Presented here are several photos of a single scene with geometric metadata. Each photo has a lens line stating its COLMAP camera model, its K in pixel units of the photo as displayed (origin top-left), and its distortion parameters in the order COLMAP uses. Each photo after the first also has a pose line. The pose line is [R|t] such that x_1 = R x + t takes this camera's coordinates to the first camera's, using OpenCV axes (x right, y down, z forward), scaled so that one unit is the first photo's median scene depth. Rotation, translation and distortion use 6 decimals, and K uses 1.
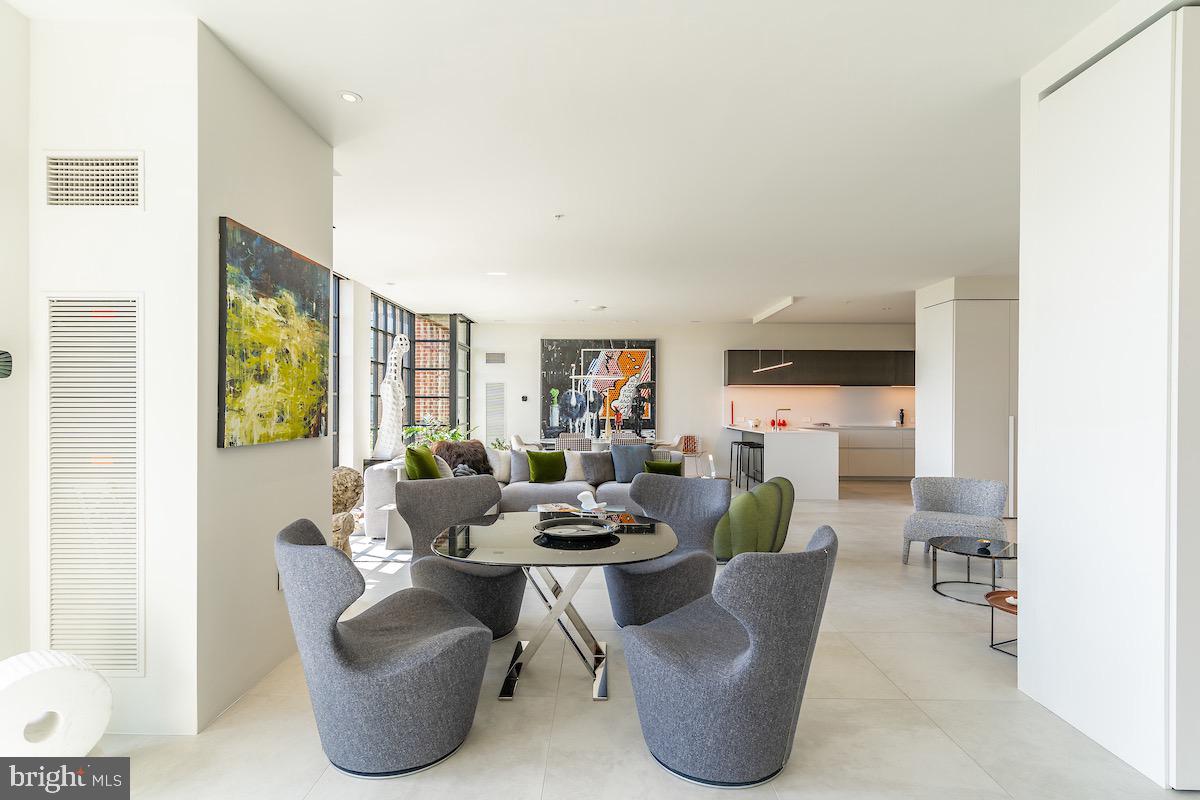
lens RADIAL K [[604.5, 0, 598.8], [0, 604.5, 404.5], [0, 0, 1]] dist [0.002349, 0.000726]
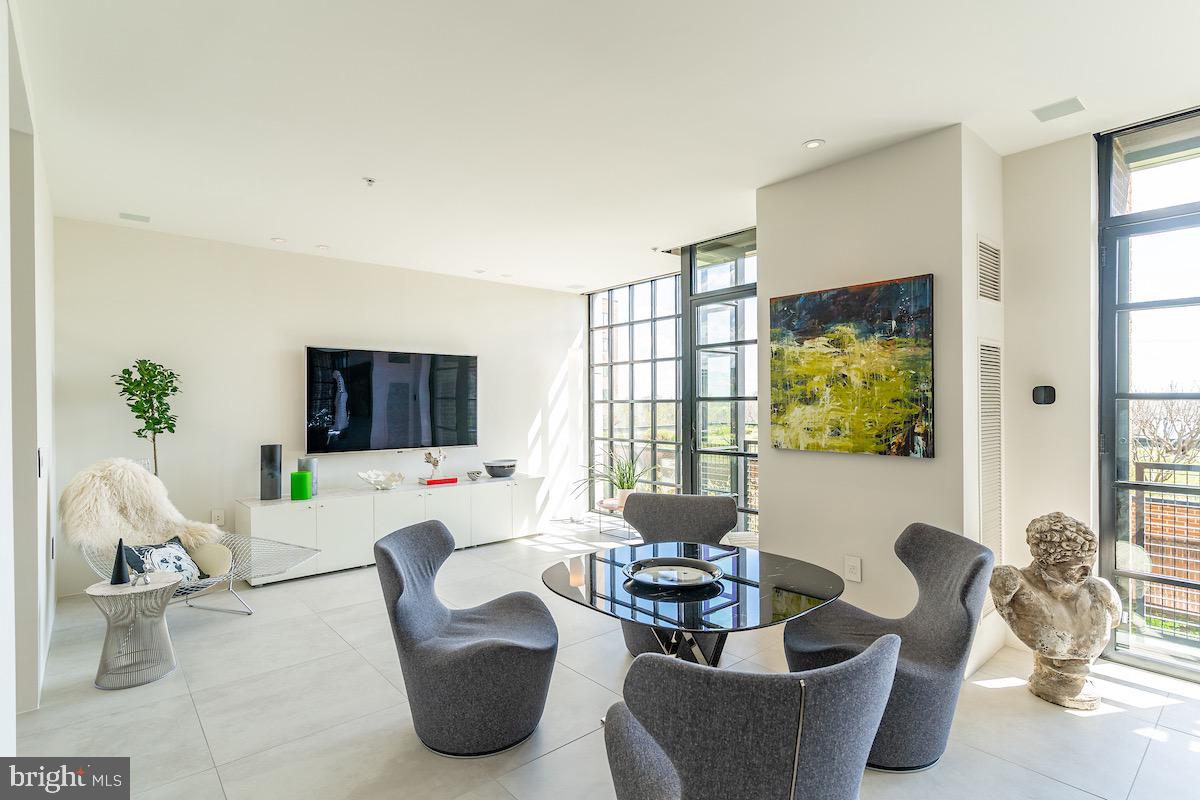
lens RADIAL K [[589.7, 0, 598.9], [0, 589.7, 404.0], [0, 0, 1]] dist [0.001275, 0.000162]
pose [[-0.754852, 0.002591, -0.655890, 0.157482], [0.002890, 0.999996, 0.000625, -0.009633], [0.655889, -0.001423, -0.754856, 0.415207]]
